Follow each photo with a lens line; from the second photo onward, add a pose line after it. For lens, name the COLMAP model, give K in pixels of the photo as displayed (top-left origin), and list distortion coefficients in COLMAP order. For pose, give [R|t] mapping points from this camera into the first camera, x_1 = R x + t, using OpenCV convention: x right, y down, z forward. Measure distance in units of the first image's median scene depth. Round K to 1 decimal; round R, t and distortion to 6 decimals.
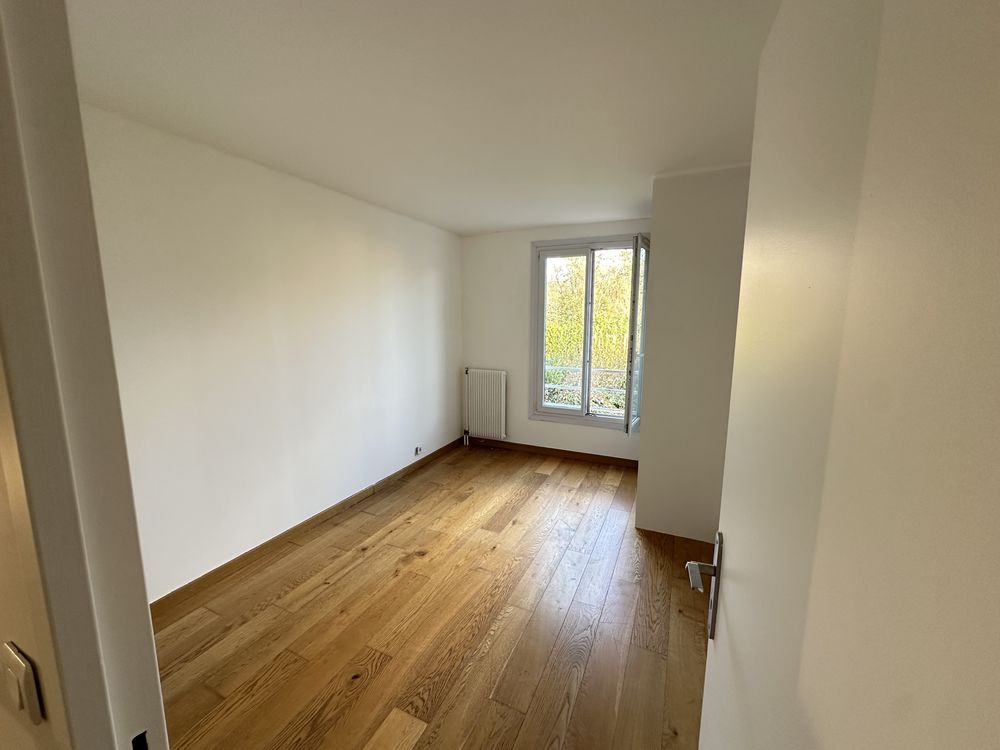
lens RADIAL K [[399.2, 0, 499.3], [0, 399.2, 375.0], [0, 0, 1]] dist [-0.004838, 0.000979]
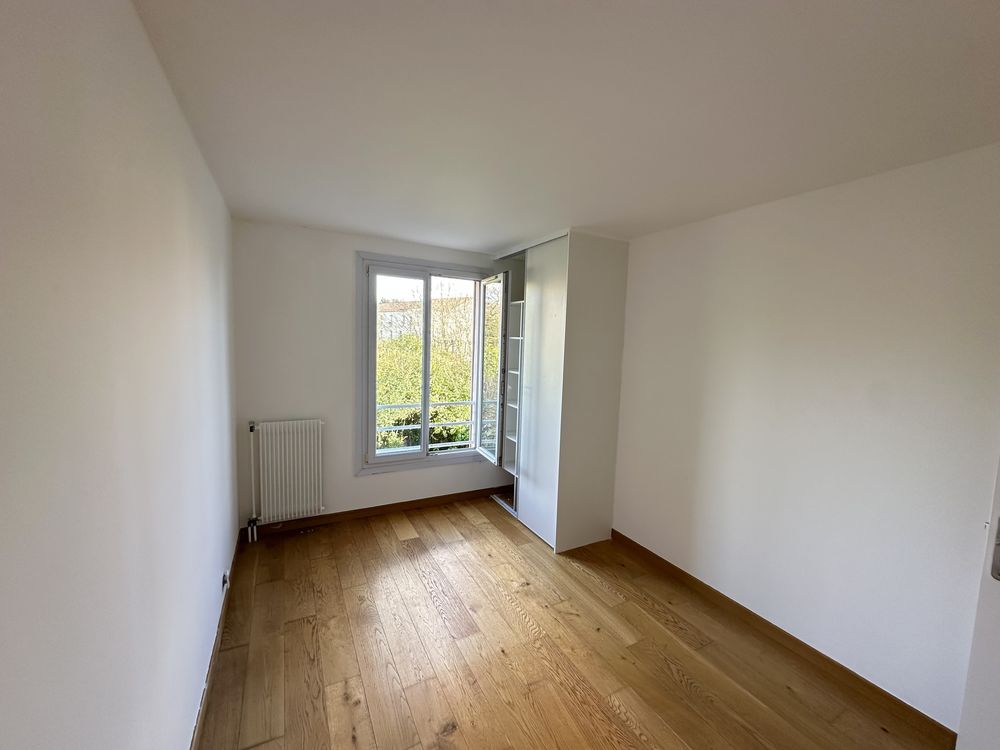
lens RADIAL K [[399.2, 0, 499.3], [0, 399.2, 375.0], [0, 0, 1]] dist [-0.004838, 0.000979]
pose [[0.599289, -0.054711, 0.798661, -0.394938], [0.080969, 0.996688, 0.007521, -0.074749], [-0.796427, 0.060159, 0.601735, 0.322533]]
